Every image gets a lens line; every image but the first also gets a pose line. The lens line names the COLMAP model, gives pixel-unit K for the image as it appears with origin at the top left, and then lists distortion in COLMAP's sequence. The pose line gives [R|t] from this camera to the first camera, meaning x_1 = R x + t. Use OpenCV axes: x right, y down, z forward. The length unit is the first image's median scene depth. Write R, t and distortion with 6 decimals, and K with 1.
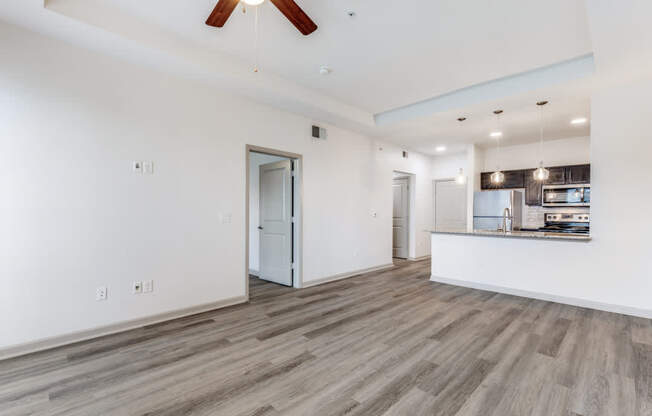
lens RADIAL K [[298.2, 0, 328.9], [0, 298.2, 211.3], [0, 0, 1]] dist [-0.000245, -0.000308]
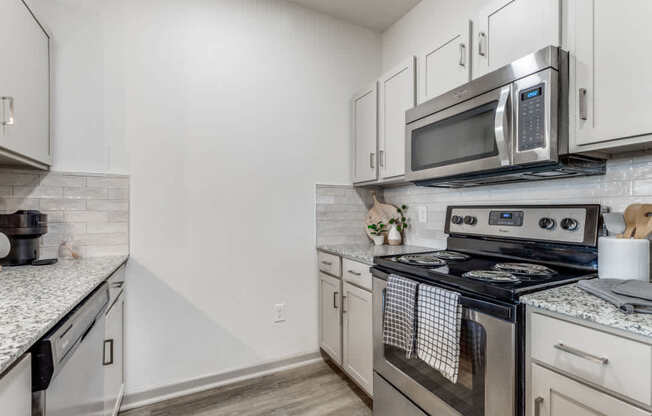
lens RADIAL K [[298.2, 0, 327.0], [0, 298.2, 213.3], [0, 0, 1]] dist [-0.000245, -0.000308]
pose [[0.943498, -0.008669, -0.331265, 0.713098], [0.013766, 0.999820, 0.013043, 0.008103], [0.331093, -0.016866, 0.943447, 0.678232]]
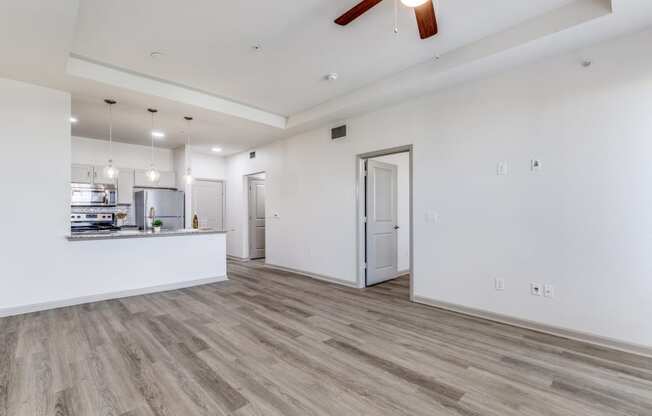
lens RADIAL K [[298.2, 0, 327.4], [0, 298.2, 214.0], [0, 0, 1]] dist [-0.000245, -0.000308]
pose [[0.024346, -0.000430, 0.999703, -0.180448], [-0.011540, 0.999933, 0.000711, 0.001444], [-0.999637, -0.011553, 0.024339, 0.173620]]
